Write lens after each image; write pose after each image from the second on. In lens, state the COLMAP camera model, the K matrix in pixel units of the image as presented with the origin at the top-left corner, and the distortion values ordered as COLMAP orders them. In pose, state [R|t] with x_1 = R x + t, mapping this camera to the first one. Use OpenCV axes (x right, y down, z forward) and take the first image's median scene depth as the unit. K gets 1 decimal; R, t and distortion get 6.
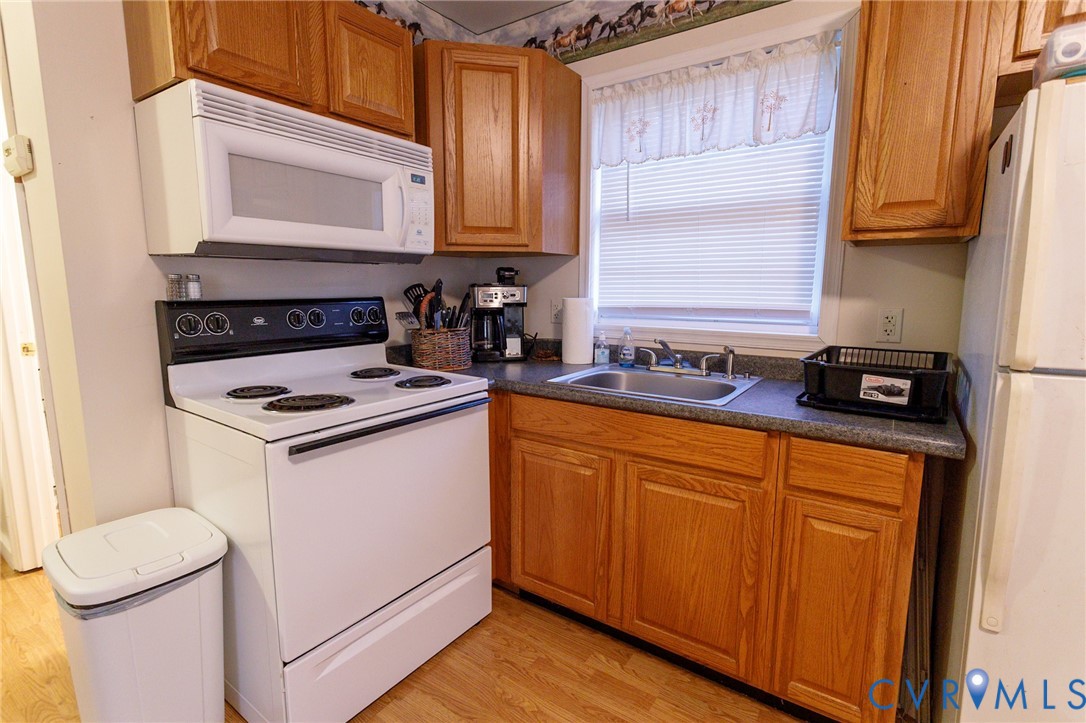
lens RADIAL K [[513.0, 0, 544.8], [0, 513.0, 359.7], [0, 0, 1]] dist [-0.002439, 0.003712]
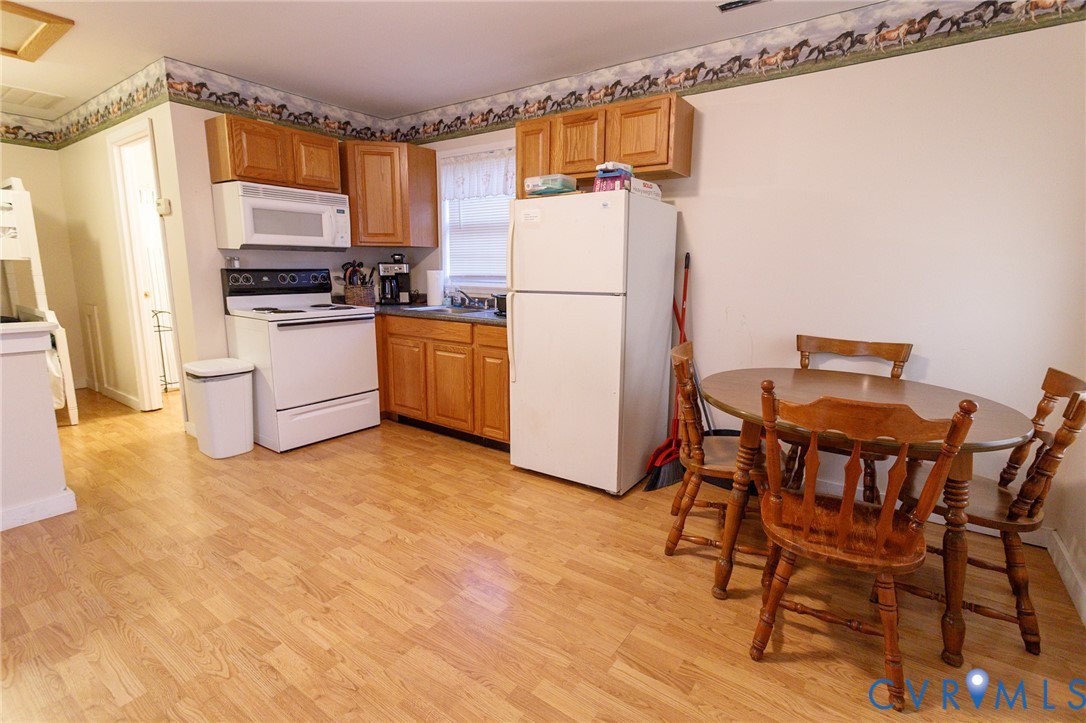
lens RADIAL K [[513.0, 0, 545.8], [0, 513.0, 362.6], [0, 0, 1]] dist [-0.002439, 0.003712]
pose [[0.999866, 0.009703, -0.013188, 0.588473], [-0.009150, 0.999102, 0.041369, 0.159076], [0.013578, -0.041243, 0.999057, -1.039877]]
